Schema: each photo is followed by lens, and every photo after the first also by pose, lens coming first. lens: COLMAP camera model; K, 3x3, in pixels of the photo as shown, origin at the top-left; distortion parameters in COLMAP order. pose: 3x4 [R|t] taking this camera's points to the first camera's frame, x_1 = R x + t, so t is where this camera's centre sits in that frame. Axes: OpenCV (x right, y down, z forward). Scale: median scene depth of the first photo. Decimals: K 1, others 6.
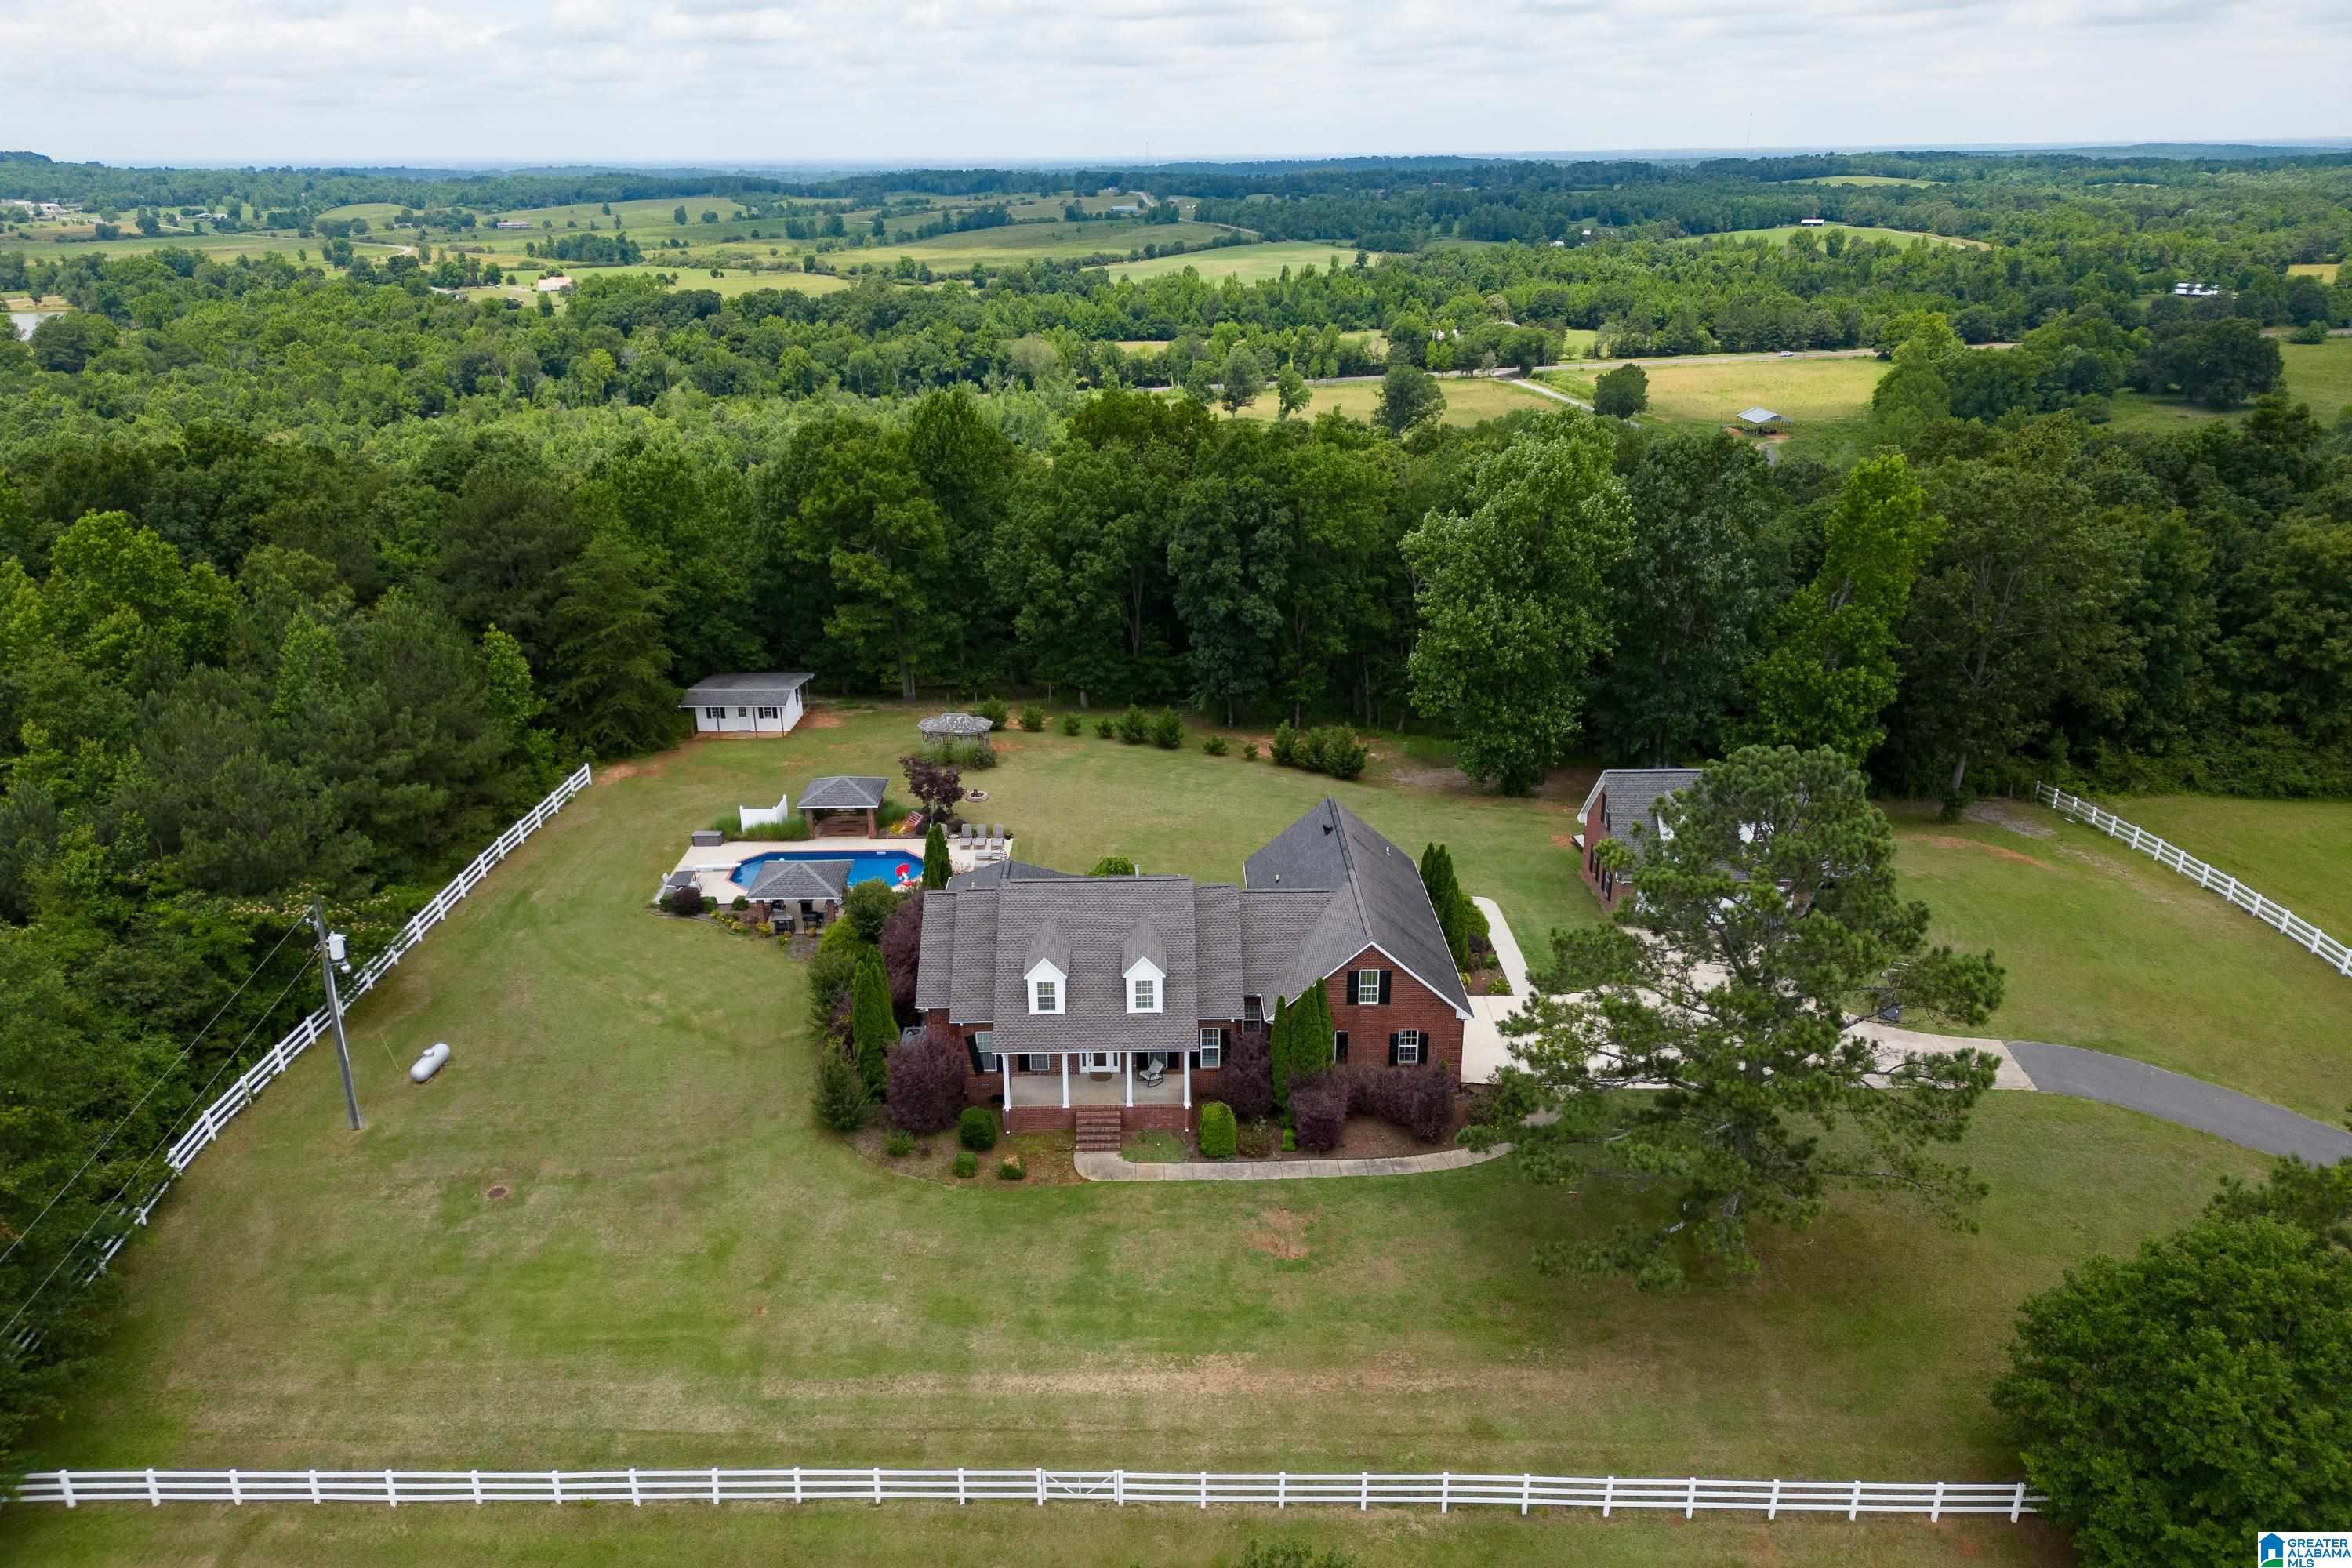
lens RADIAL K [[1657.4, 0, 1165.8], [0, 1657.4, 757.7], [0, 0, 1]] dist [0.072621, -0.074152]
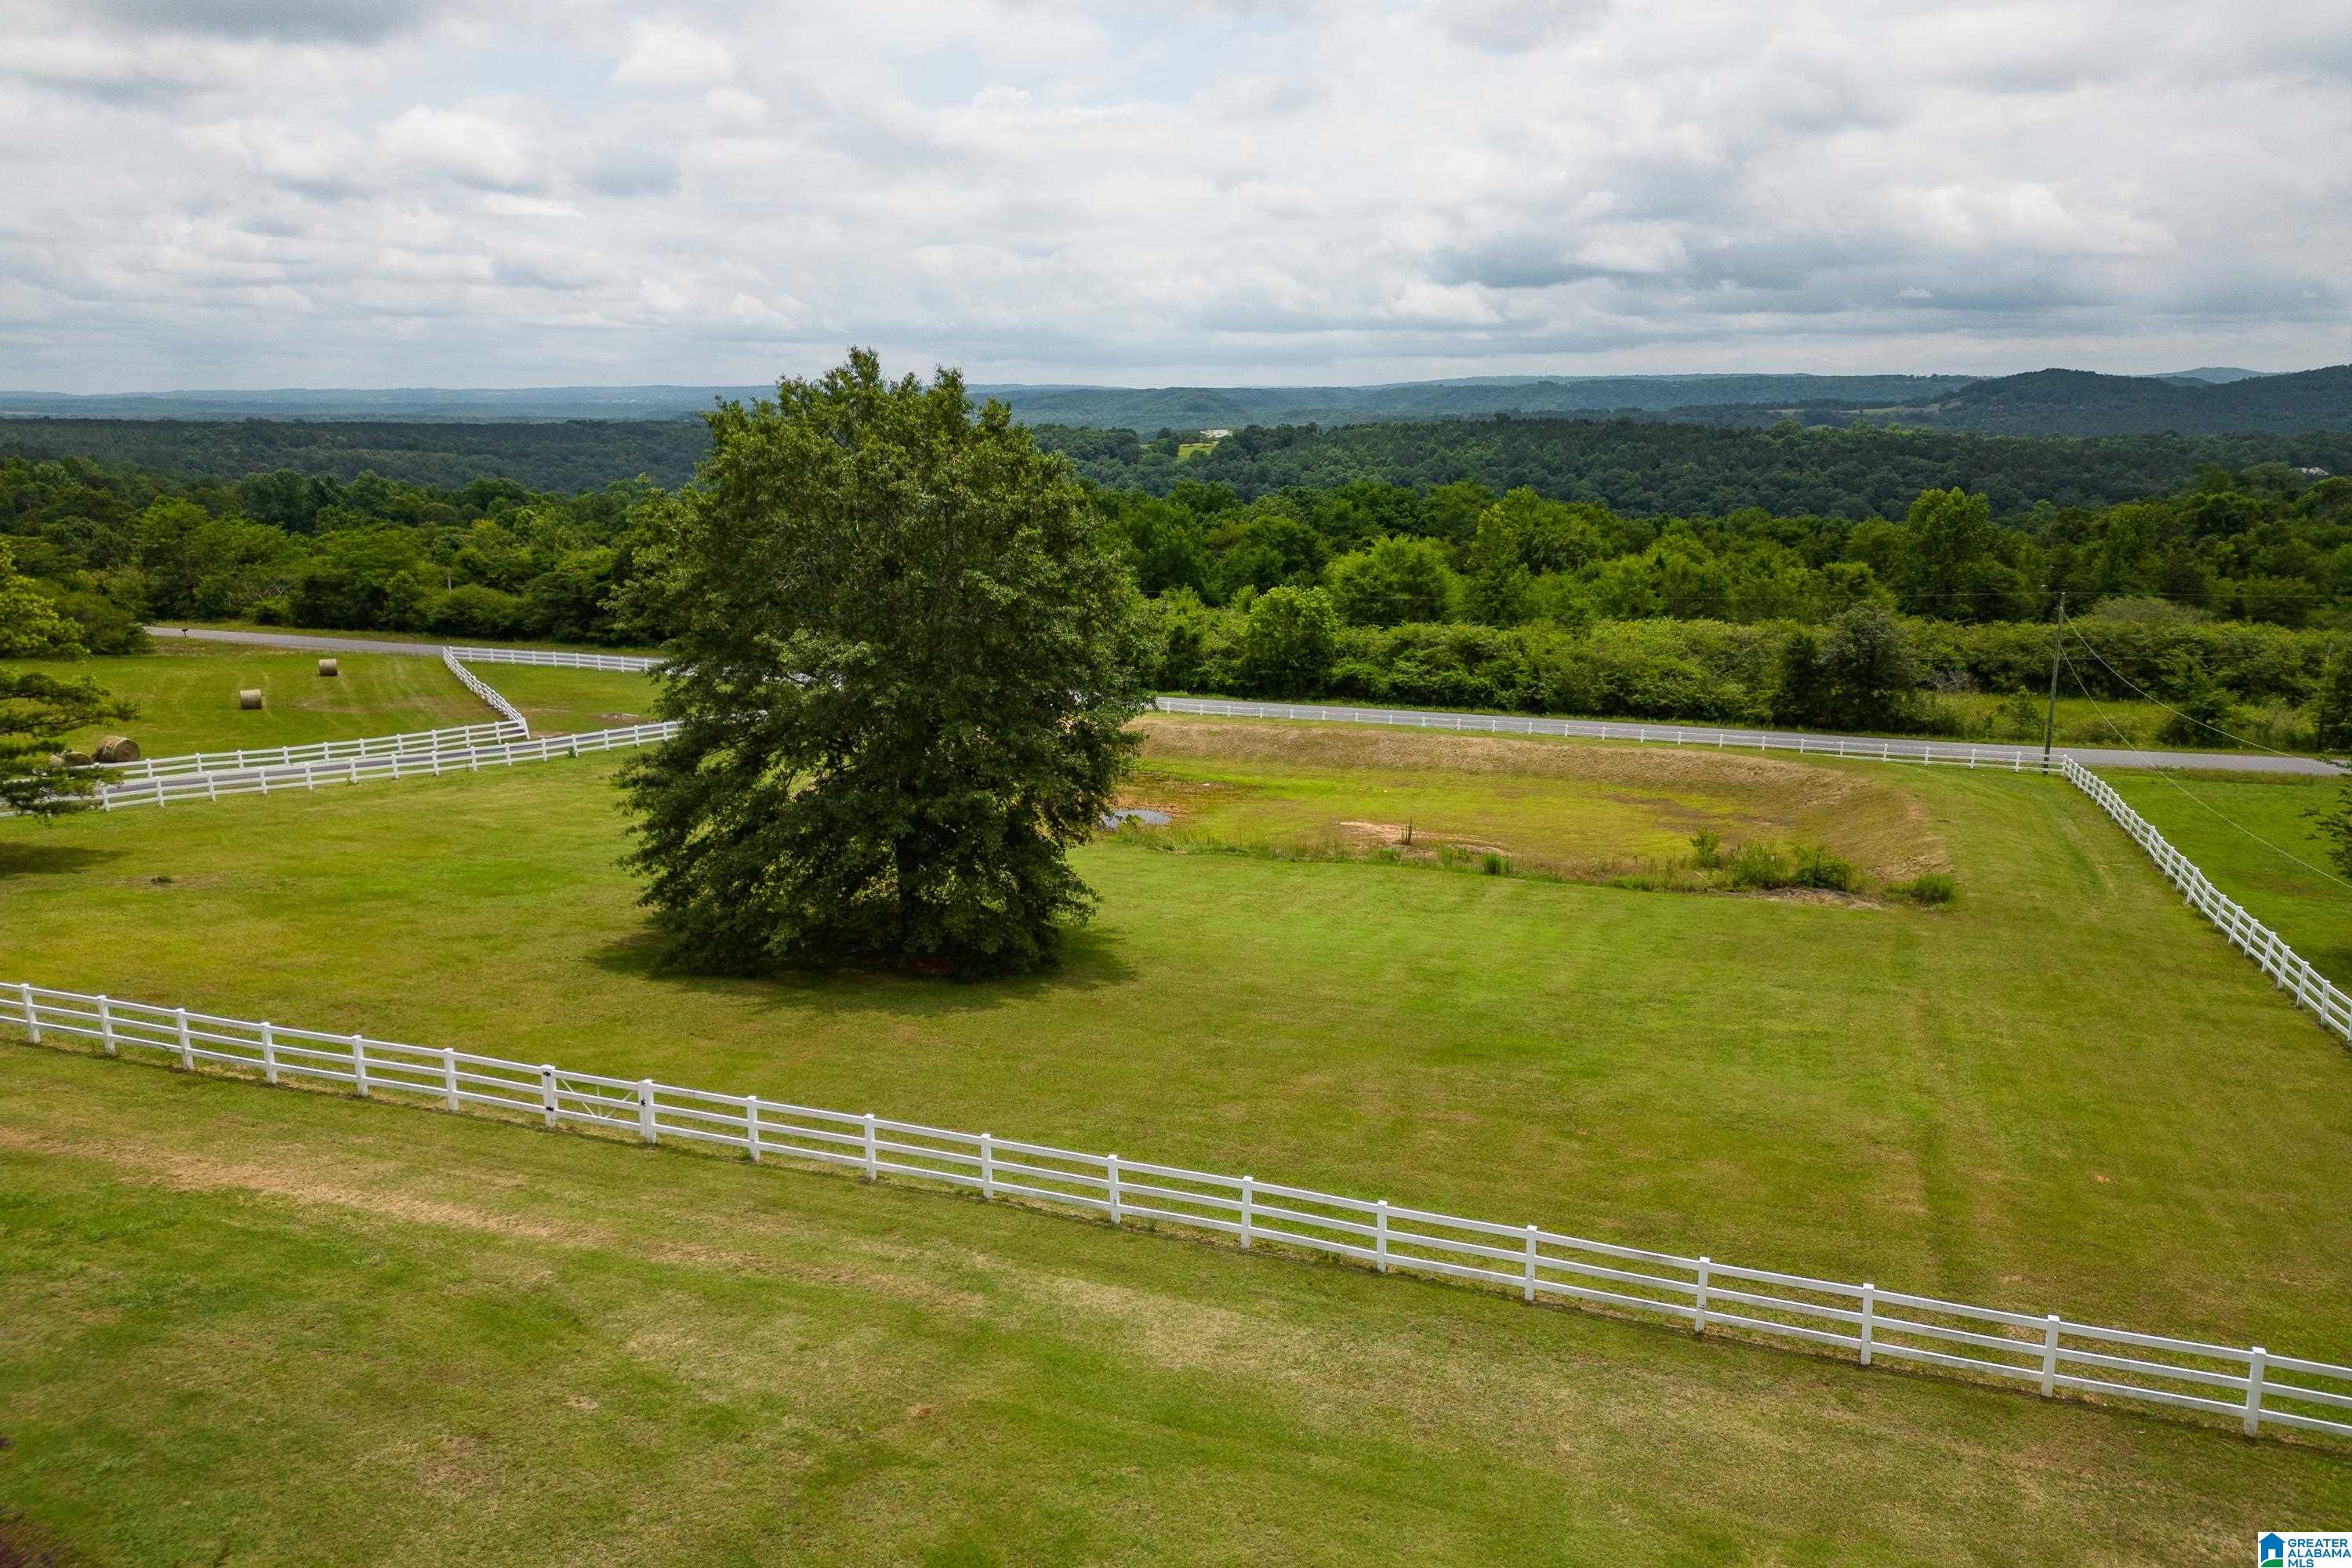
lens RADIAL K [[1637.5, 0, 1187.7], [0, 1637.5, 740.1], [0, 0, 1]] dist [0.079365, -0.074532]
pose [[-0.941319, -0.056907, 0.332686, -0.199882], [0.125345, 0.856251, 0.501121, 0.008219], [-0.313380, 0.513415, -0.798873, 0.578456]]
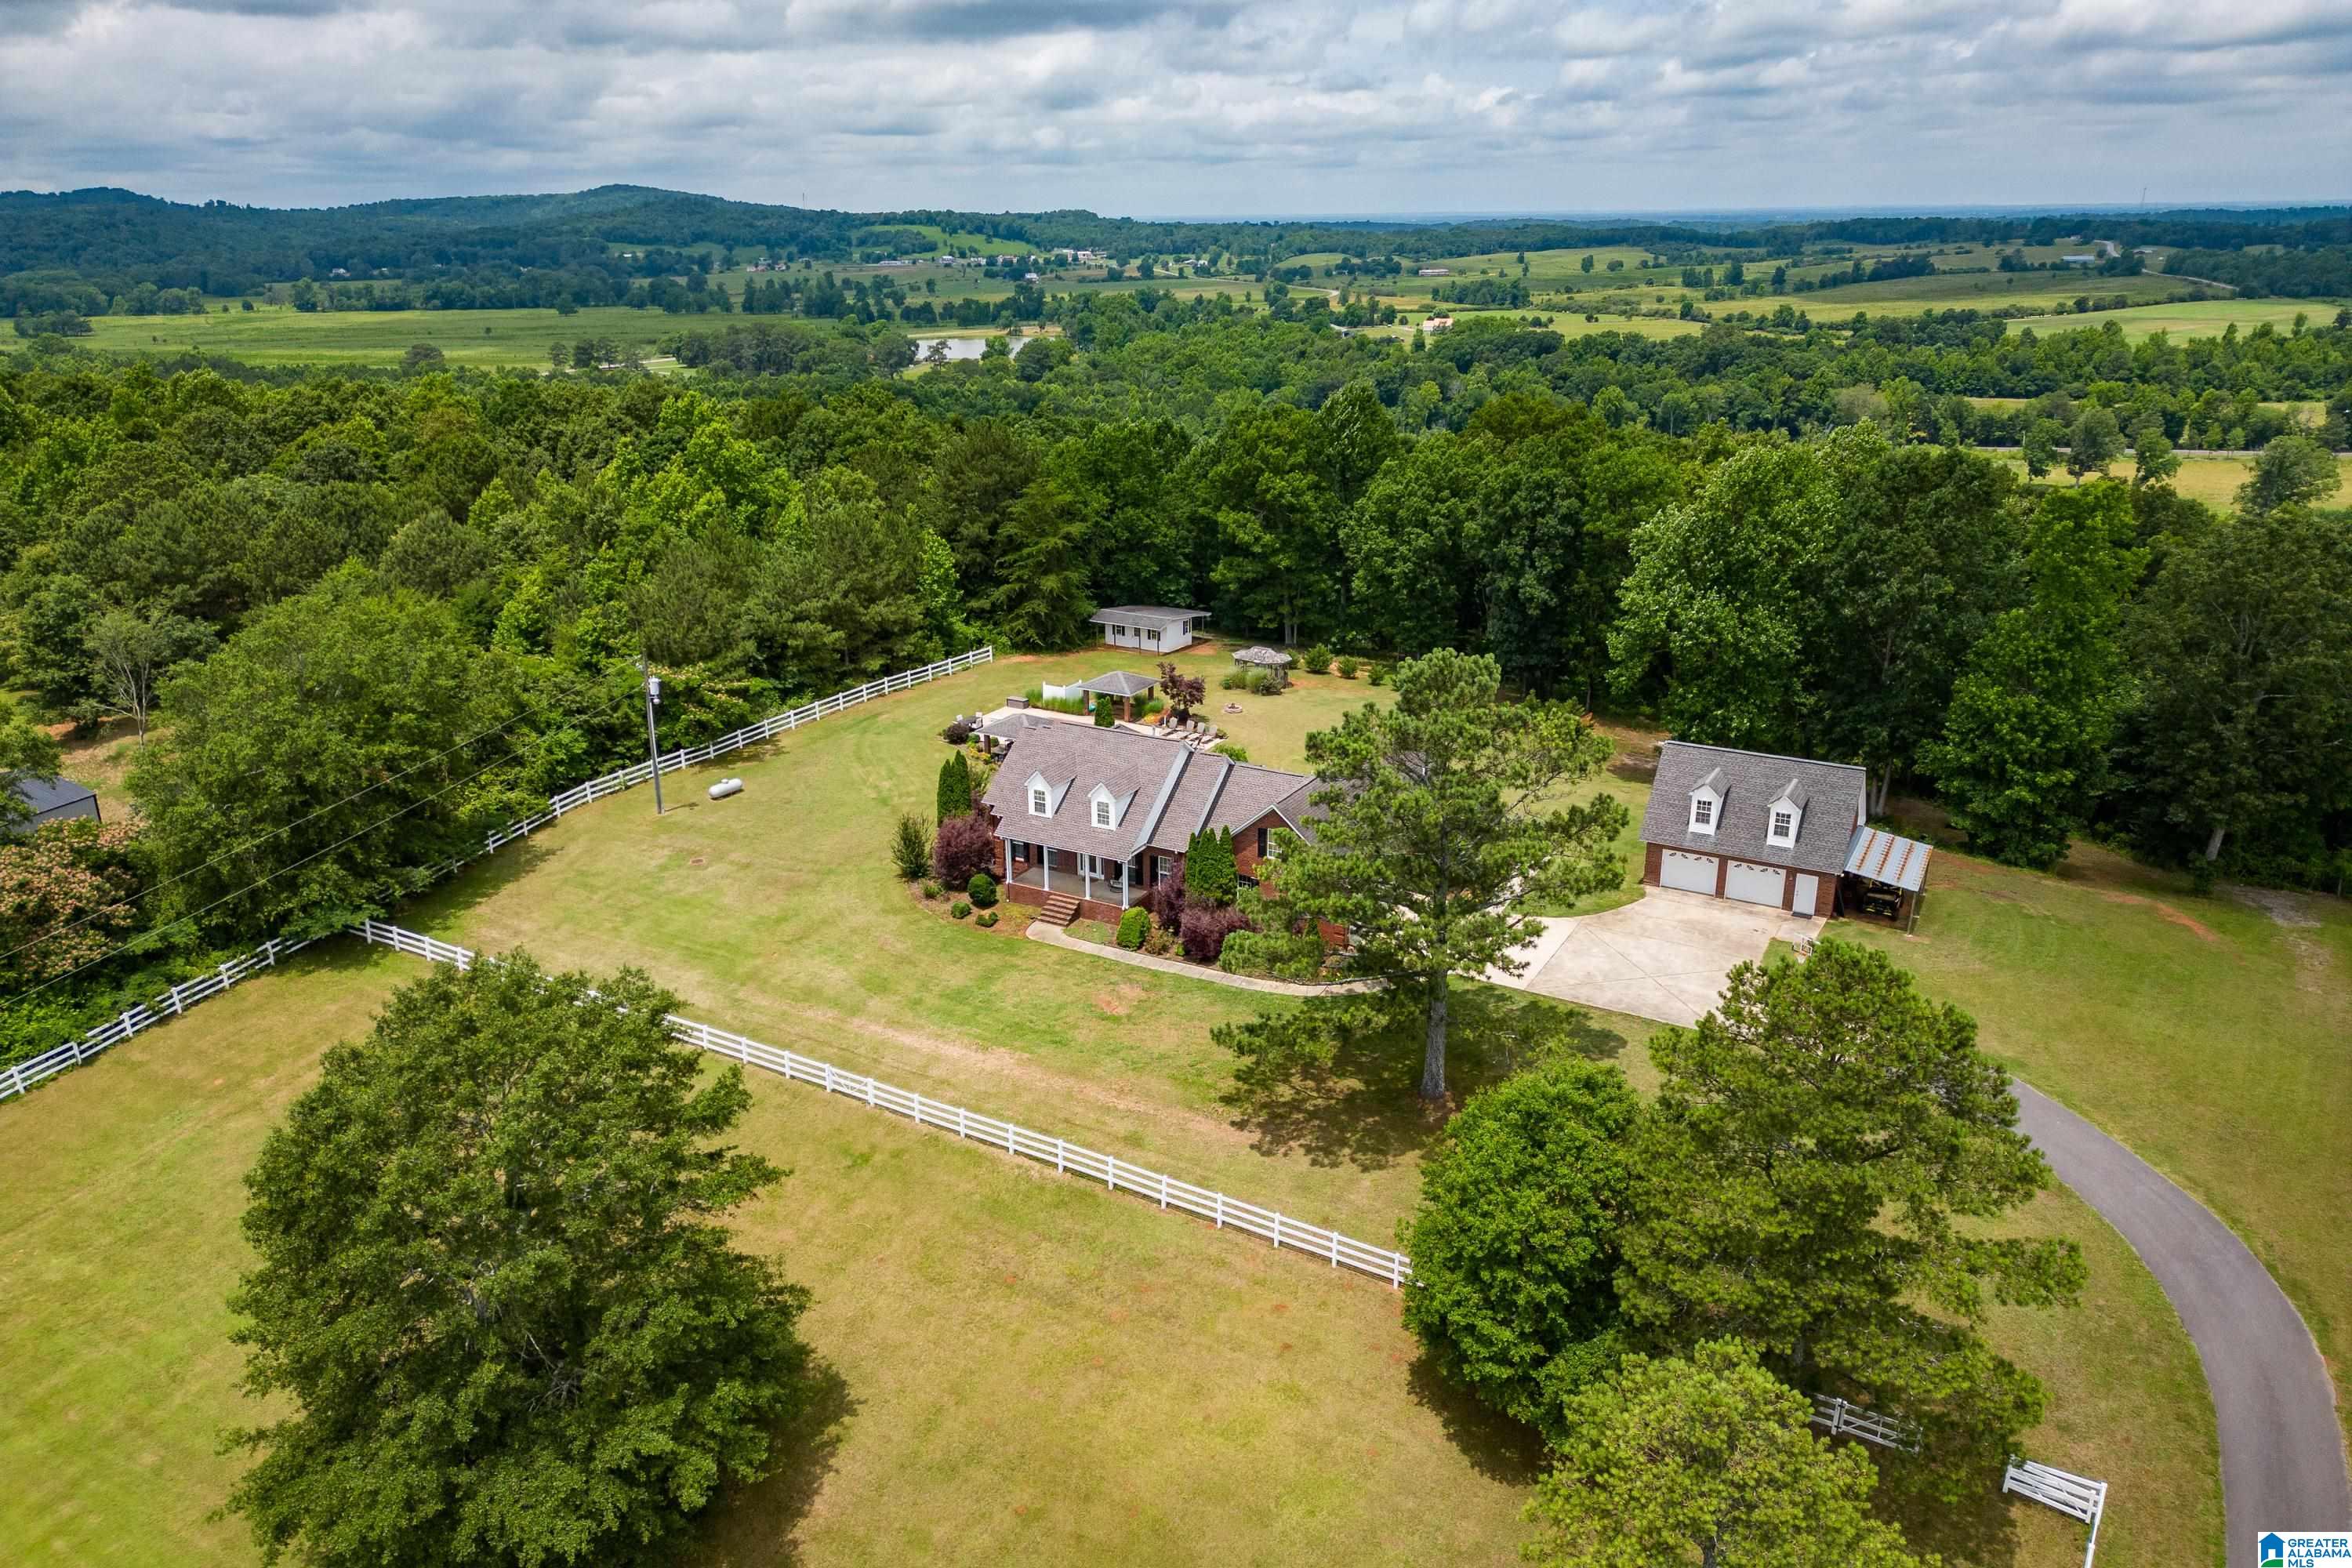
lens RADIAL K [[1659.6, 0, 1166.6], [0, 1659.6, 725.3], [0, 0, 1]] dist [0.069732, -0.074252]
pose [[0.865982, 0.147623, -0.477790, 0.345433], [-0.169125, 0.985593, -0.002016, 0.037798], [0.470609, 0.082552, 0.878472, -0.063503]]
